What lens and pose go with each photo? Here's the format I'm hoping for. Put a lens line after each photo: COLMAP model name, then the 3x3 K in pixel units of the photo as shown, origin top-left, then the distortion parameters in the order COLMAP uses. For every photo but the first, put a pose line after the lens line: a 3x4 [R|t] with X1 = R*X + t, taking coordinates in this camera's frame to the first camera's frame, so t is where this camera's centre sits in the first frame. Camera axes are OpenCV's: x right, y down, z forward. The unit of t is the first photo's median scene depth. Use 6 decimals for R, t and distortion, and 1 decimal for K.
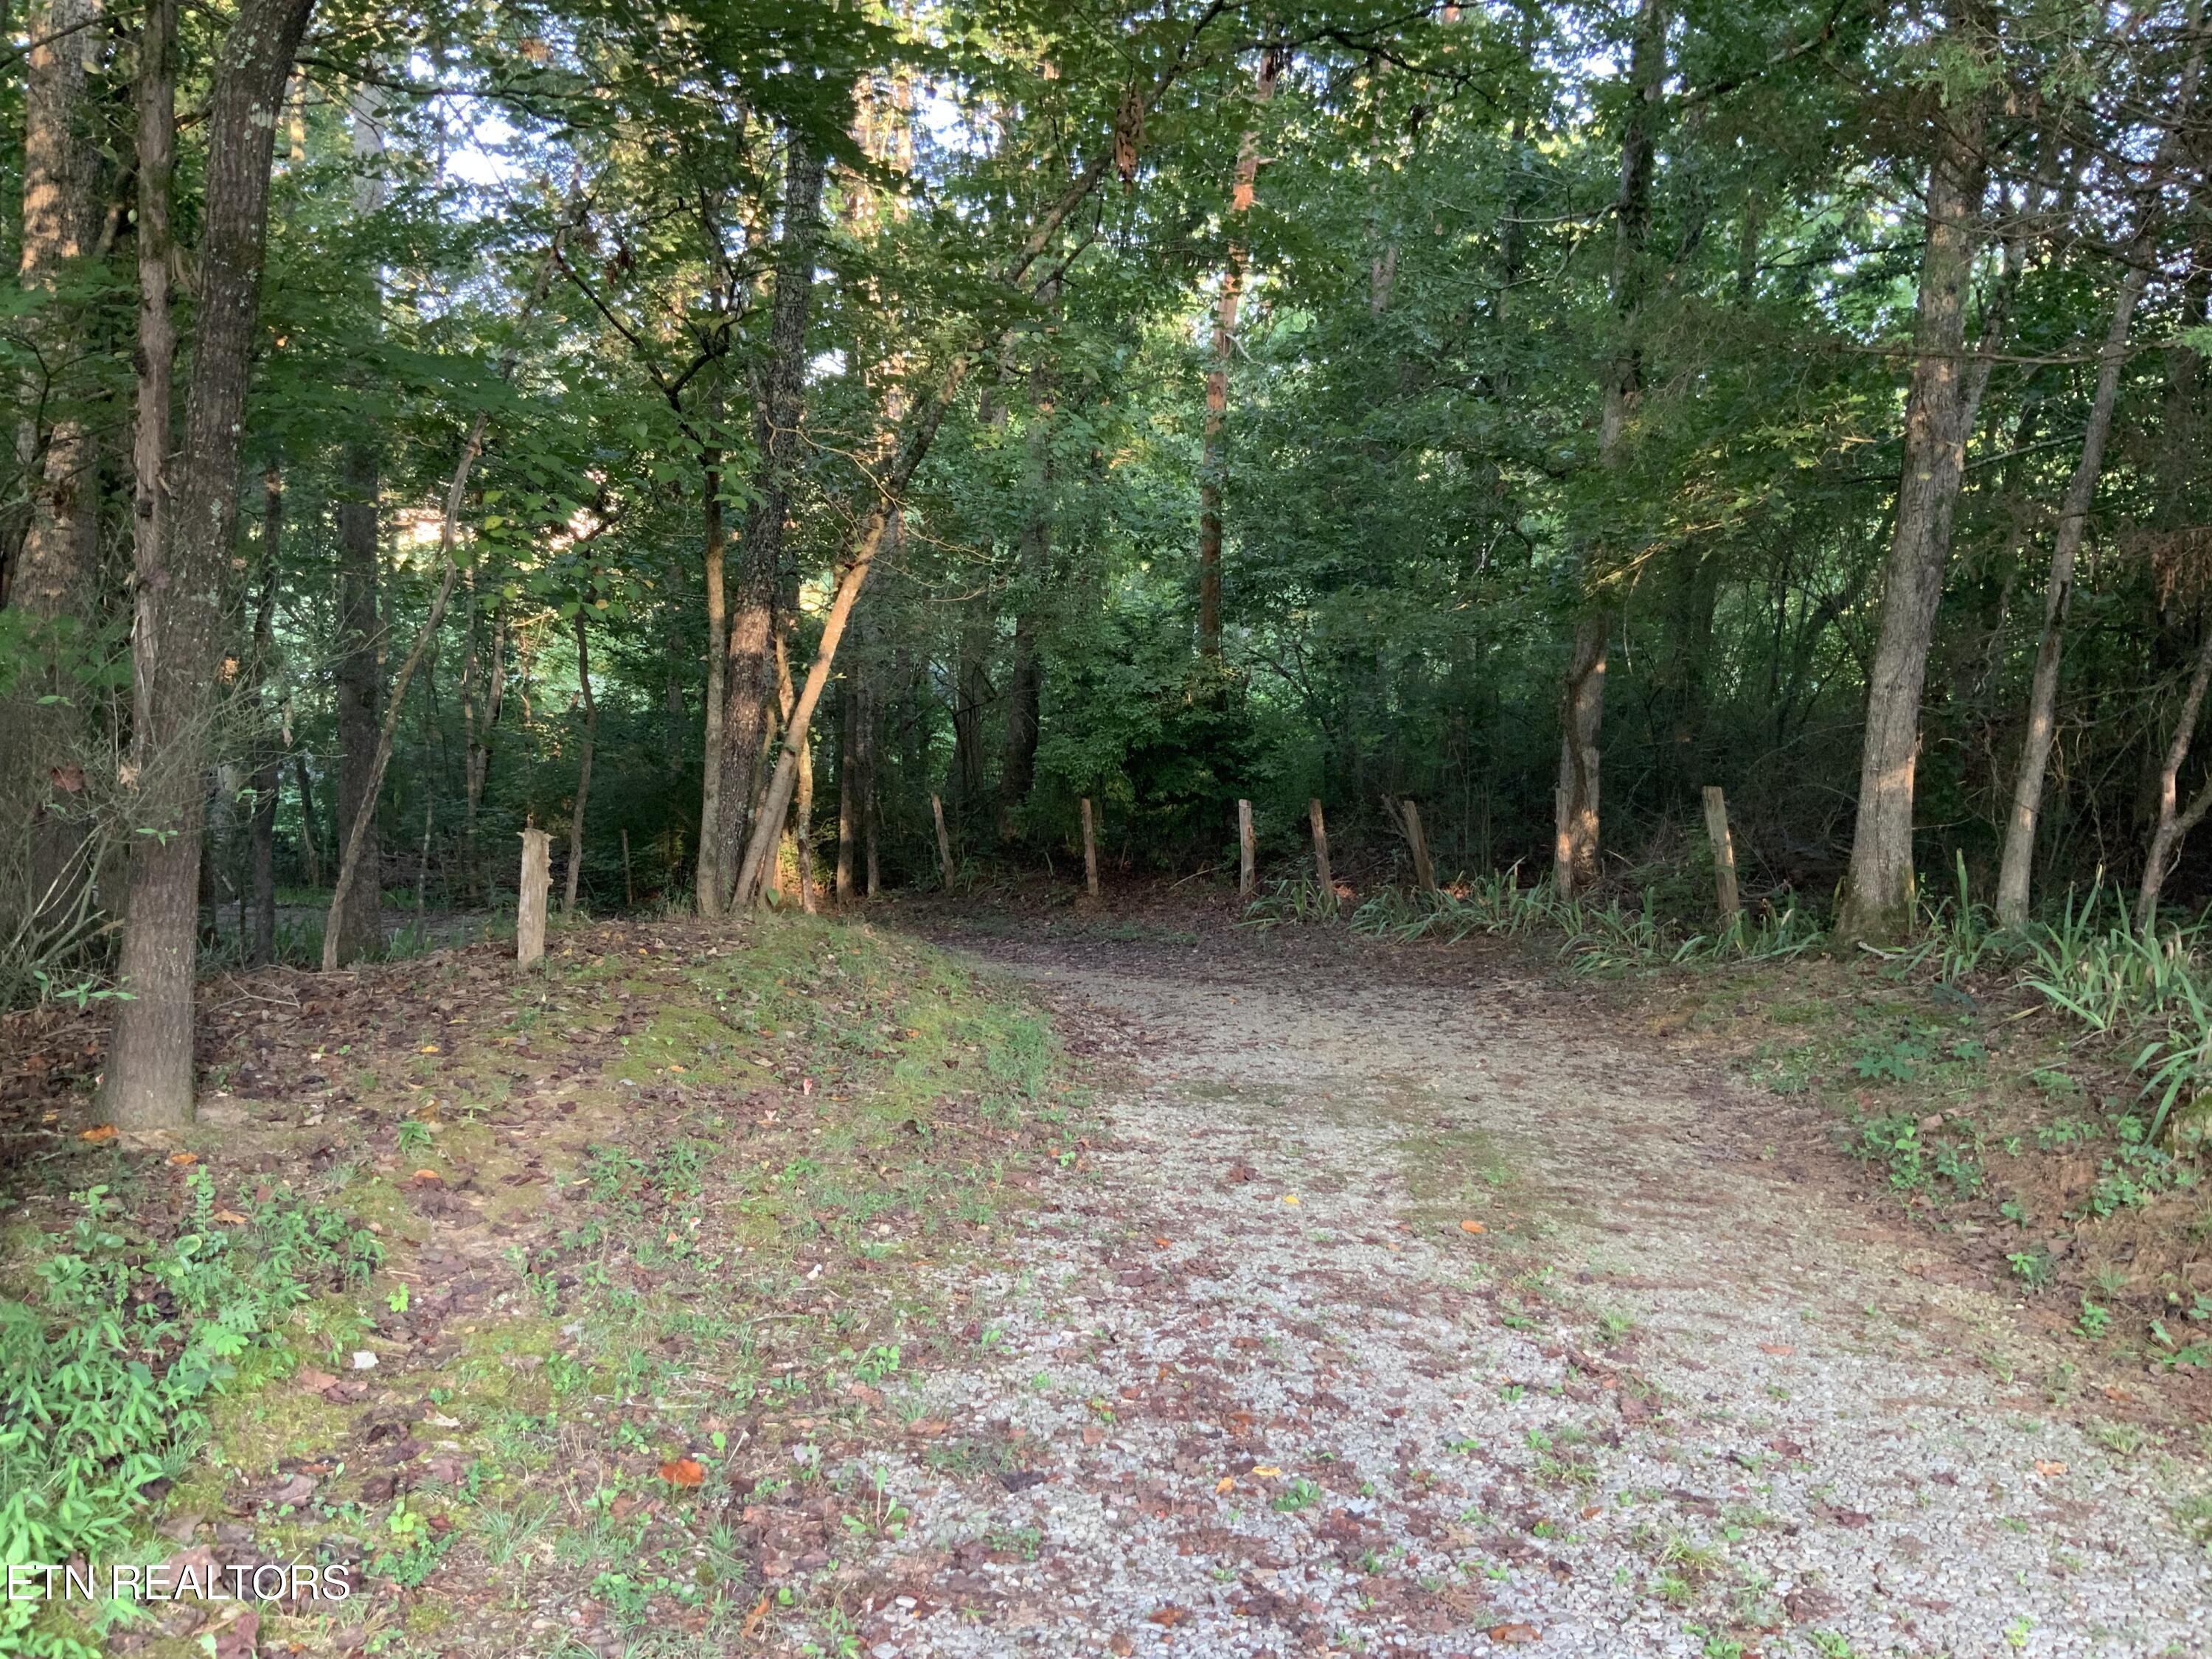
lens RADIAL K [[1849.3, 0, 1110.0], [0, 1849.3, 819.0], [0, 0, 1]] dist [0.132951, -0.280950]
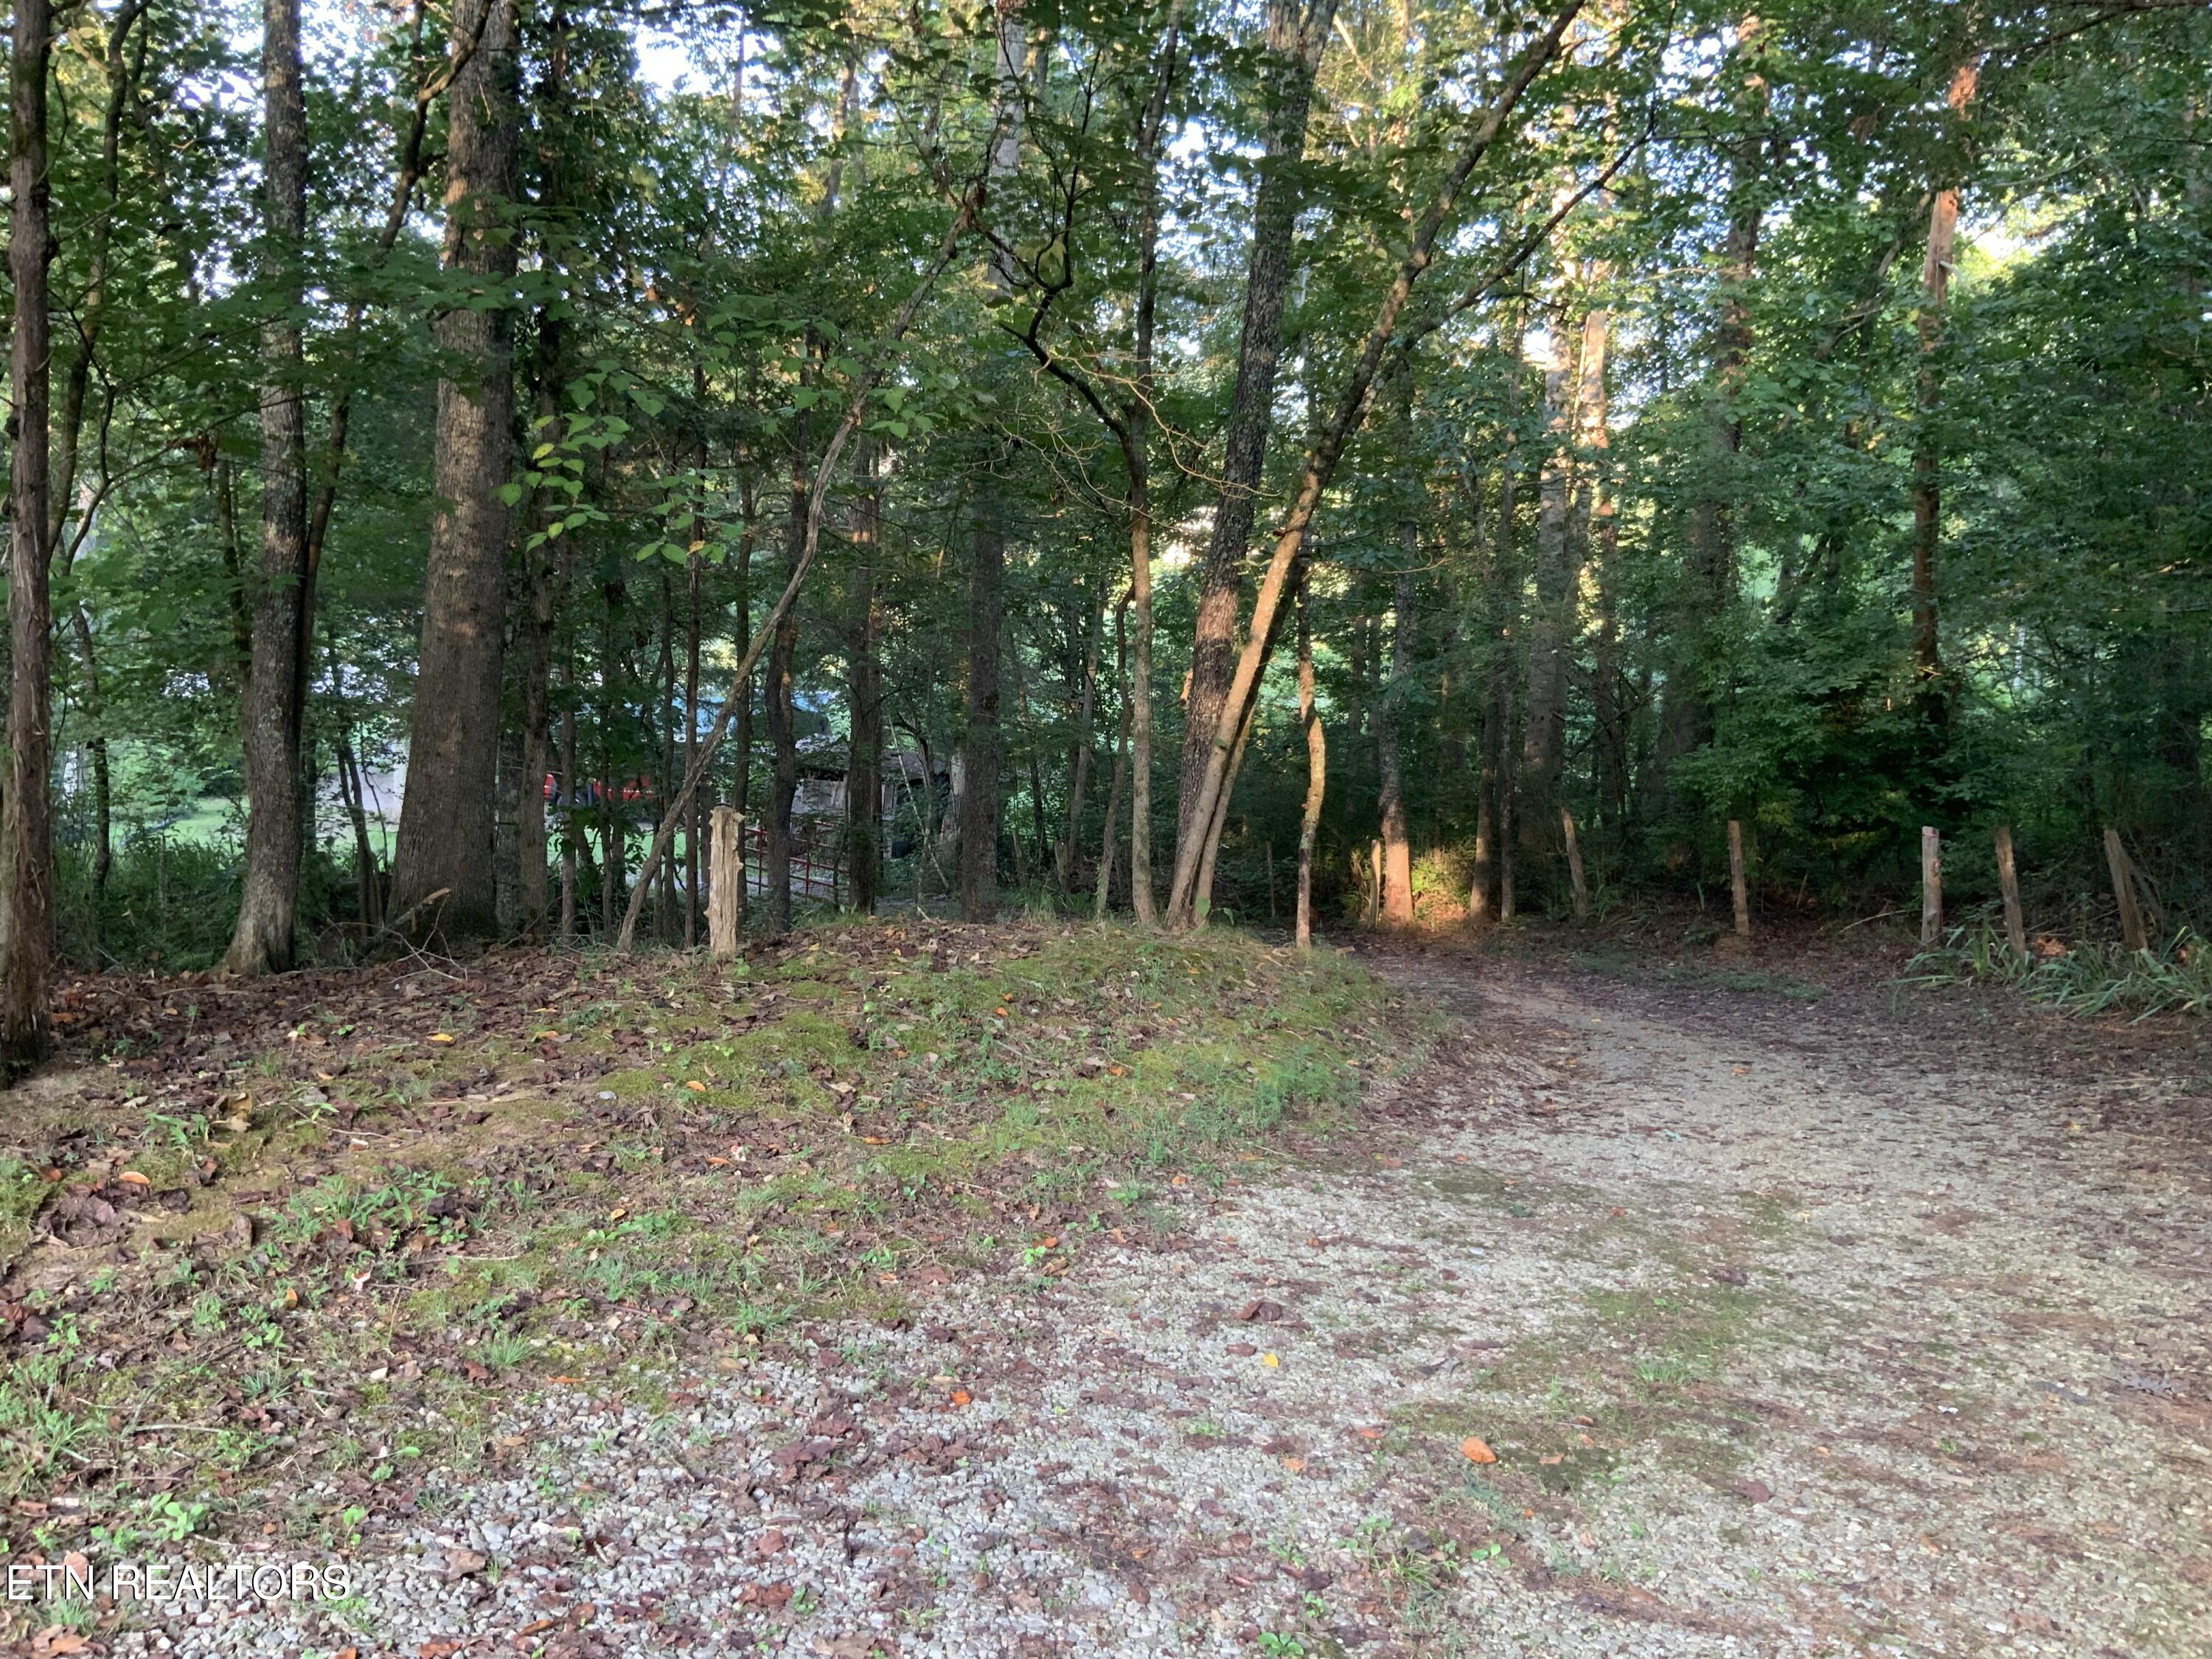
lens RADIAL K [[1849.3, 0, 1110.0], [0, 1849.3, 819.0], [0, 0, 1]] dist [0.132951, -0.280950]
pose [[0.901277, 0.029754, -0.432220, 0.132566], [-0.035865, 0.999339, -0.005993, 0.004966], [0.431756, 0.020903, 0.901748, 0.139762]]
